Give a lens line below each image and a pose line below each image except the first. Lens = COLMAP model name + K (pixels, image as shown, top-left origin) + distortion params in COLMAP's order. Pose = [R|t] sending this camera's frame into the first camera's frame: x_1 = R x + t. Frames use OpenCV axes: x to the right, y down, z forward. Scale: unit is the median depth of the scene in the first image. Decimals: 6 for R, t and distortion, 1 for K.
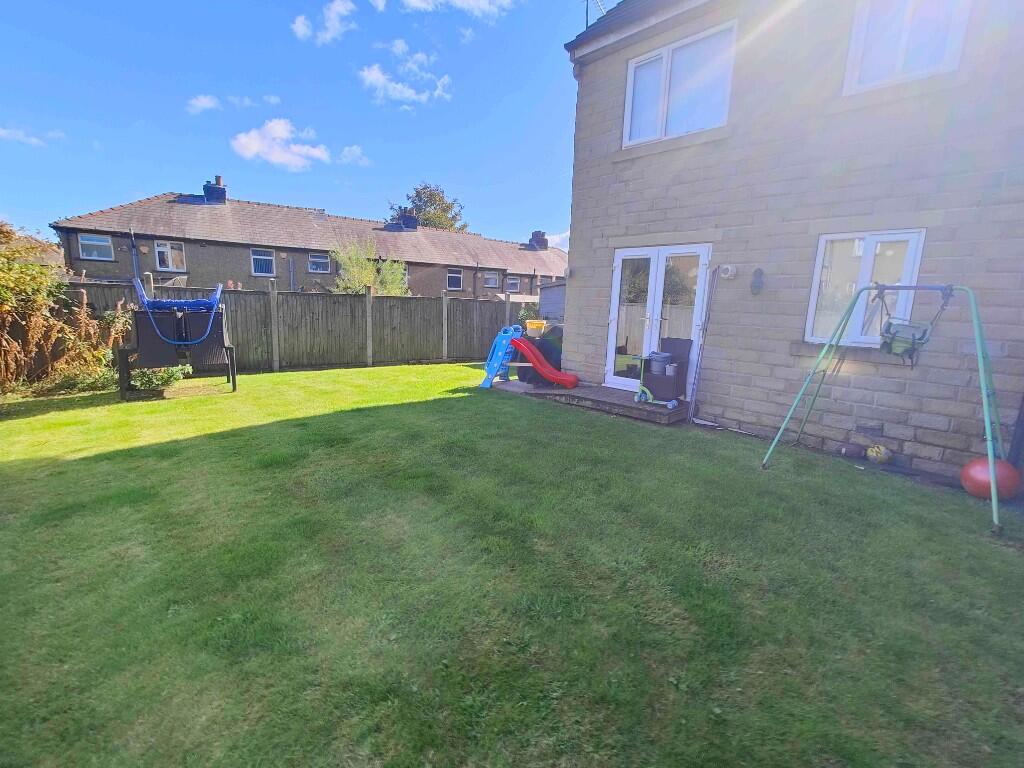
lens RADIAL K [[450.8, 0, 511.1], [0, 450.8, 386.0], [0, 0, 1]] dist [0.007720, -0.000124]
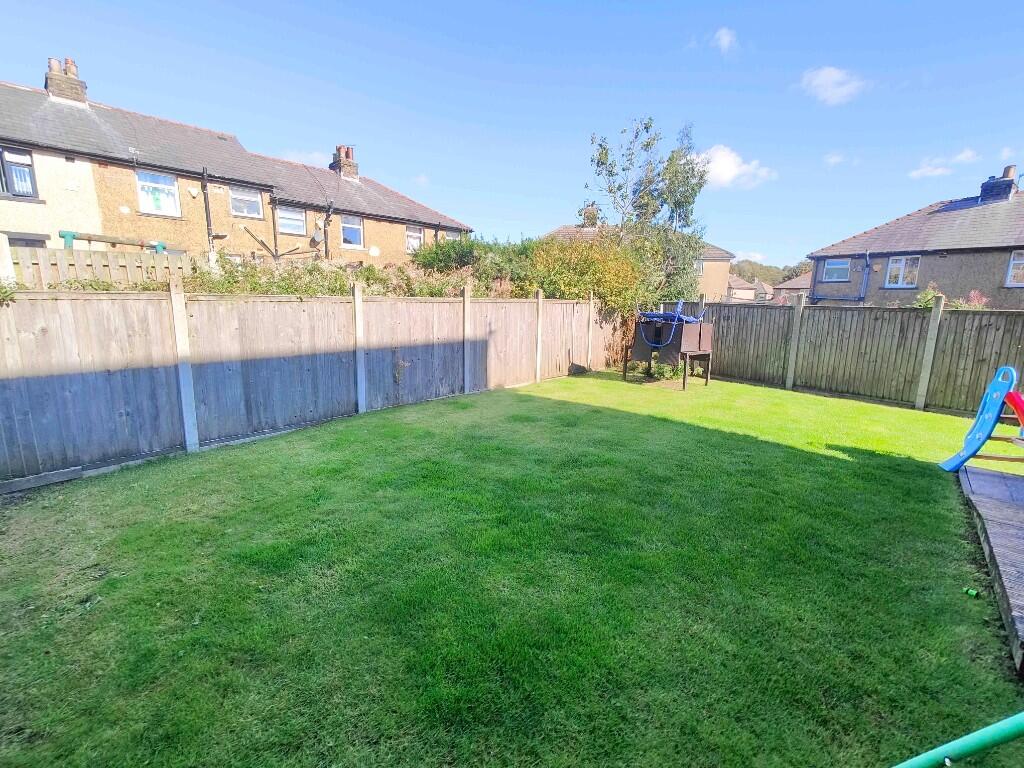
lens RADIAL K [[450.8, 0, 515.4], [0, 450.8, 380.9], [0, 0, 1]] dist [0.007720, -0.000124]
pose [[0.067689, 0.151002, -0.986213, 0.348336], [-0.201383, 0.970203, 0.134729, -0.055878], [0.977171, 0.189487, 0.096081, 0.311408]]
